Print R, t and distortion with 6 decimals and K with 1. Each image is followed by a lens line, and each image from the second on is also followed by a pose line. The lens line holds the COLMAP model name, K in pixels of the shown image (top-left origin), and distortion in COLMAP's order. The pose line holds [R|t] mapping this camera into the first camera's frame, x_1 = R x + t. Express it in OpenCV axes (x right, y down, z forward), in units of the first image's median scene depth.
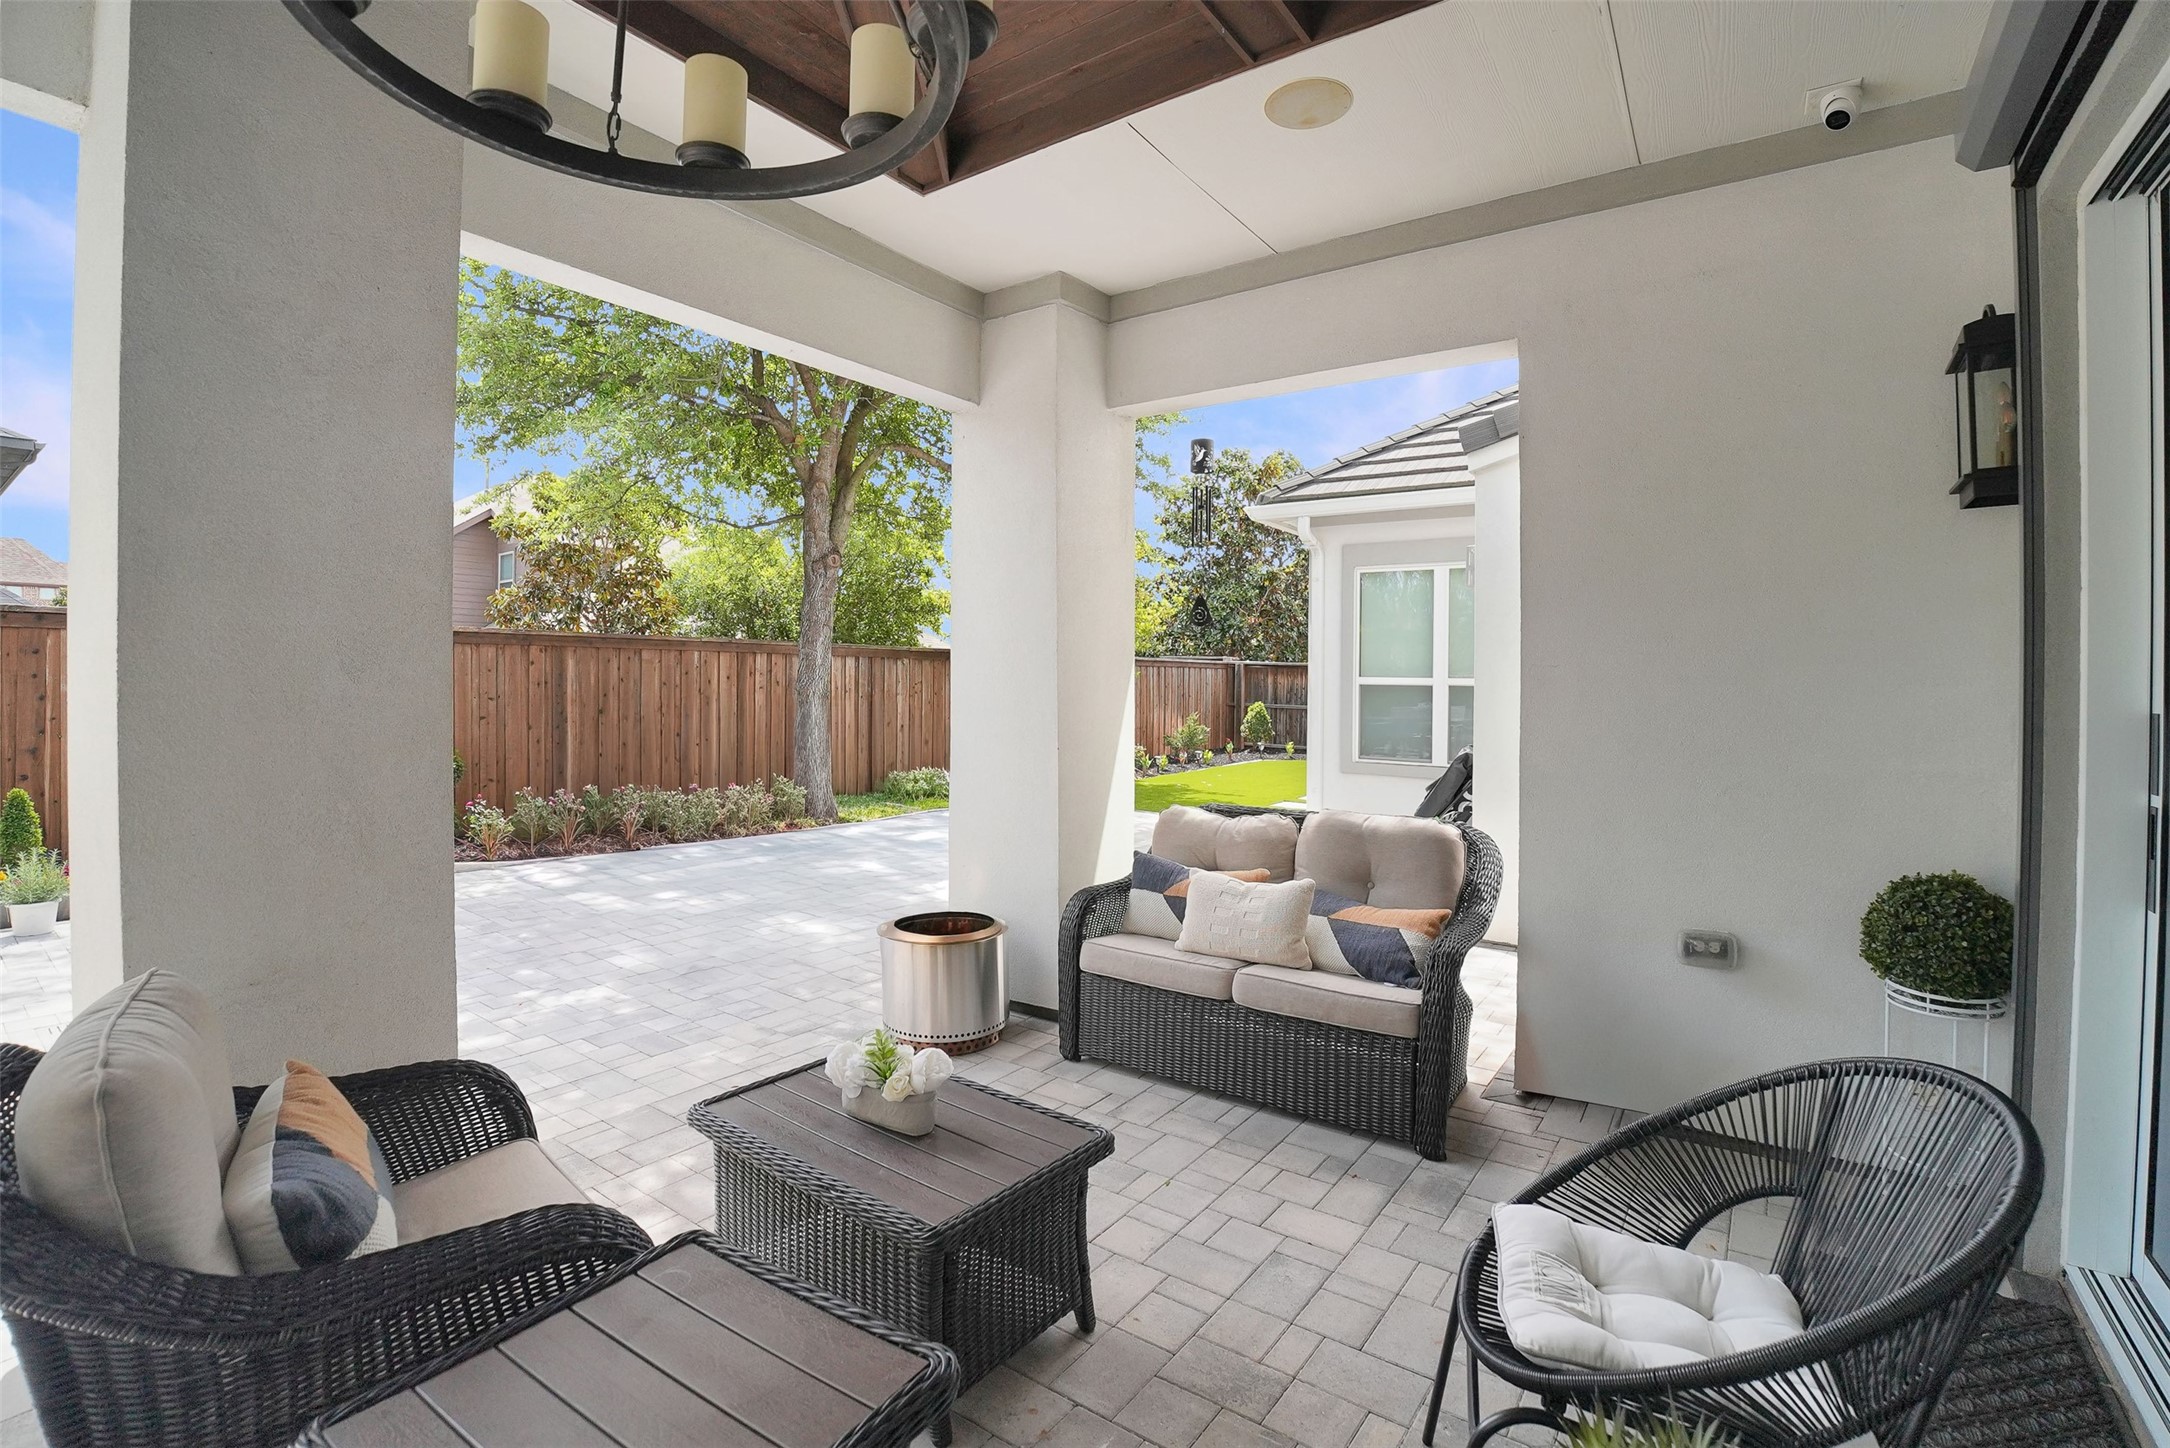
lens RADIAL K [[932.1, 0, 1087.8], [0, 932.1, 689.0], [0, 0, 1]] dist [-0.047841, -0.000022]
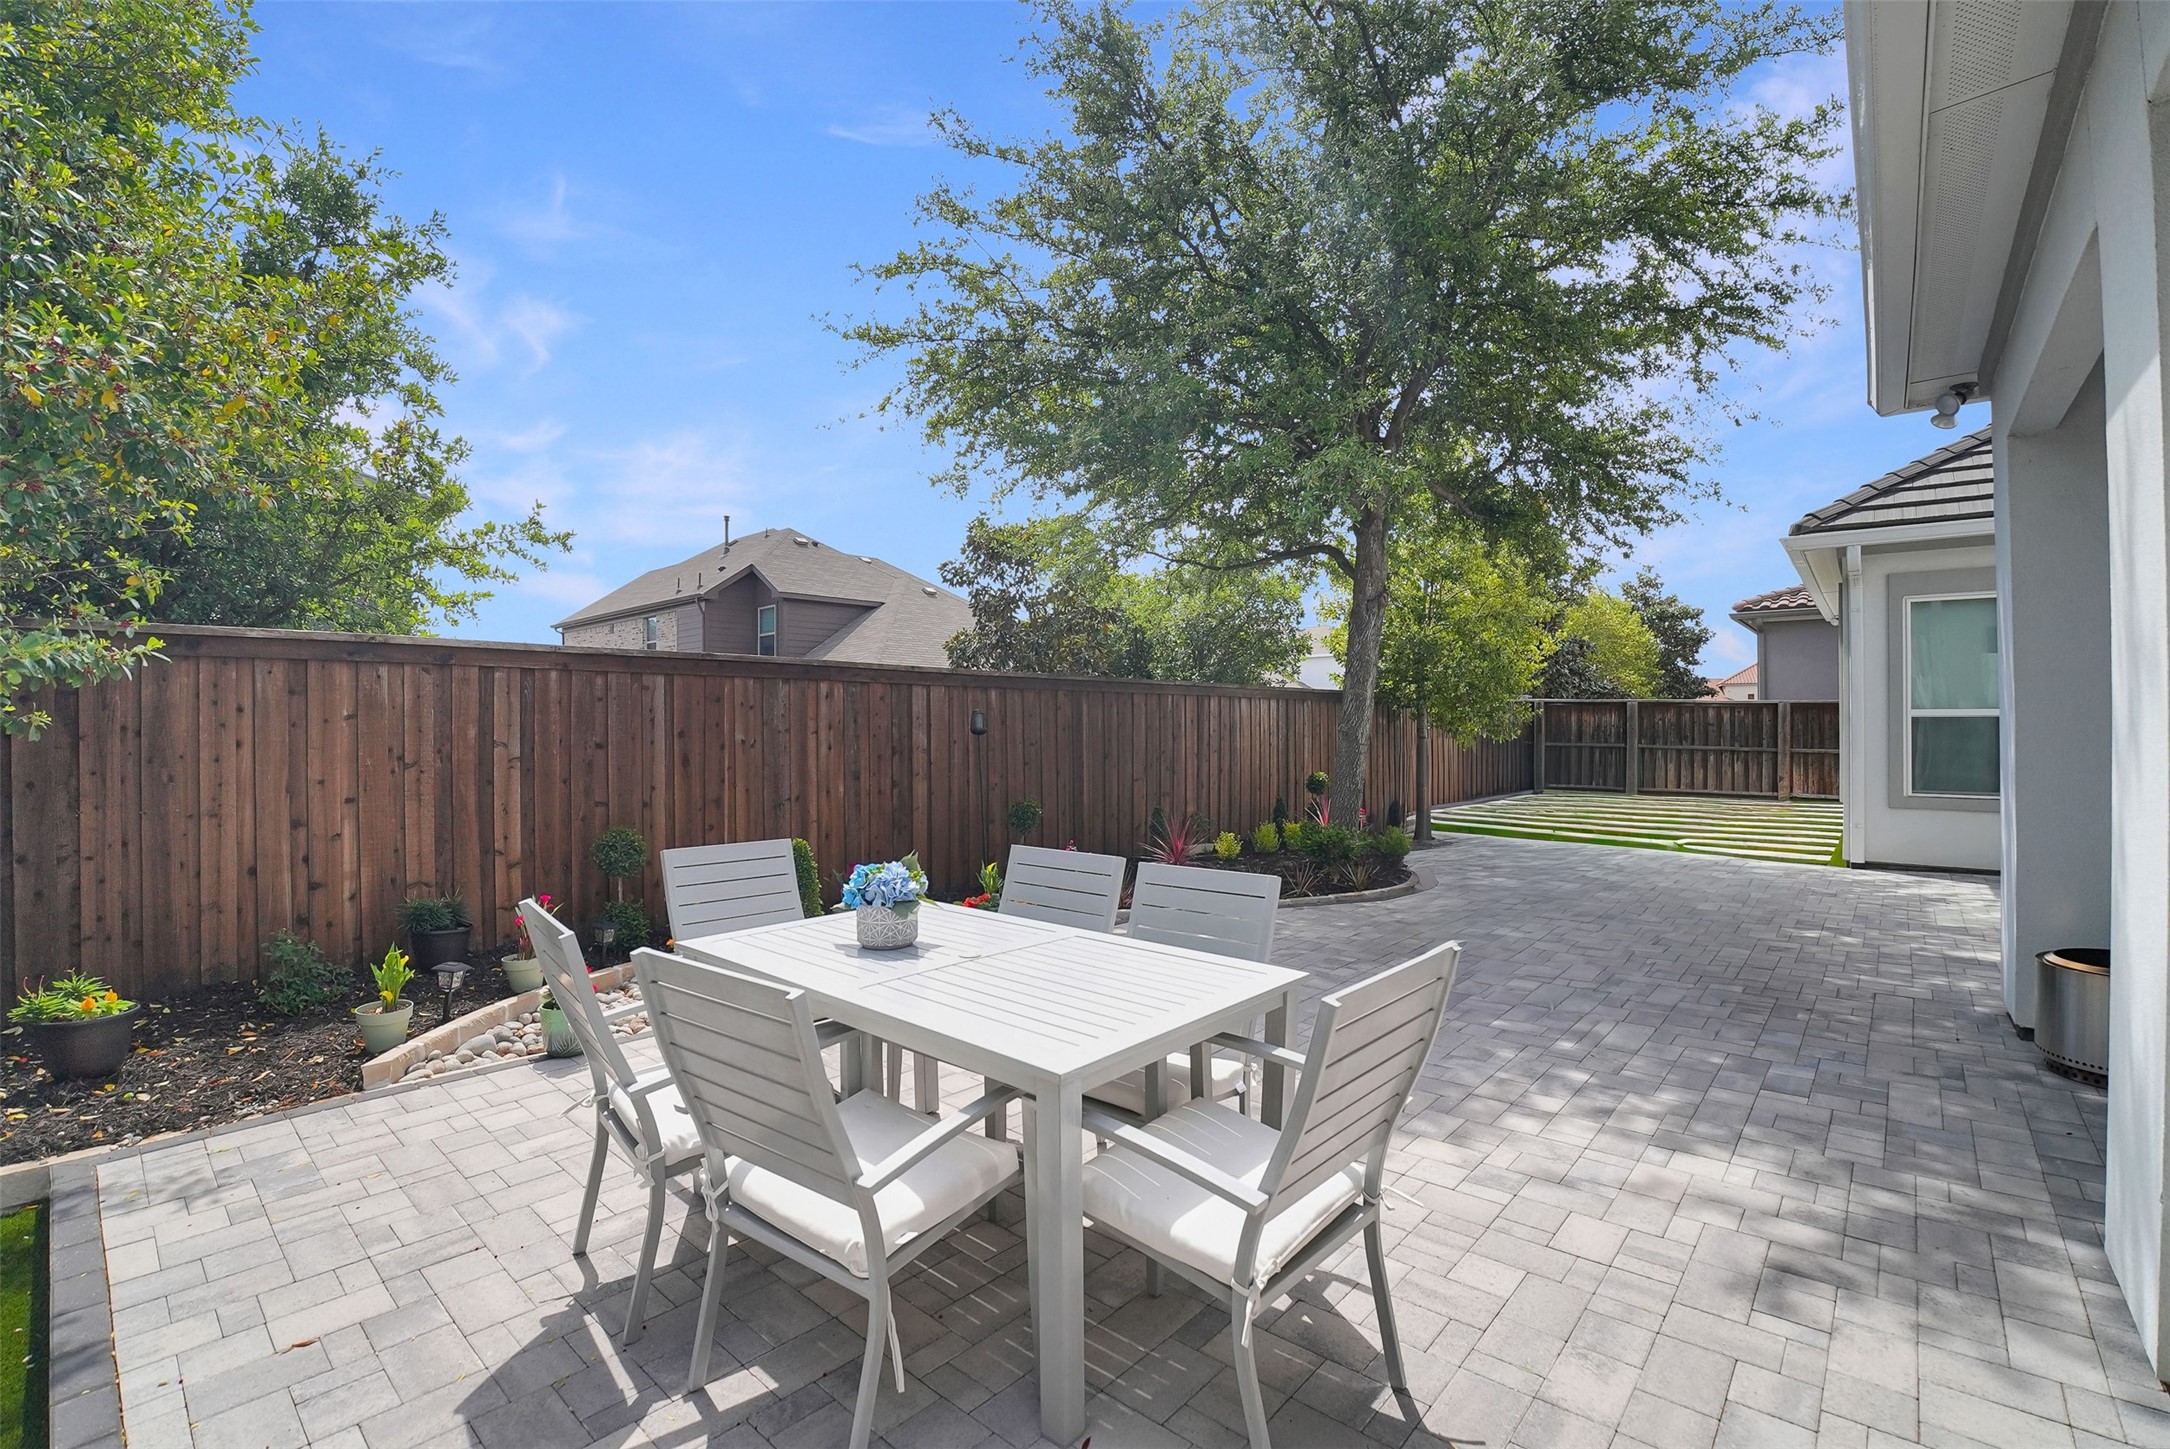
lens RADIAL K [[938.0, 0, 1085.0], [0, 938.0, 724.5], [0, 0, 1]] dist [-0.001182, -0.000249]
pose [[0.999712, -0.014143, -0.019406, -1.076642], [0.013947, 0.999851, -0.010174, 0.002220], [0.019547, 0.009900, 0.999760, 0.002039]]
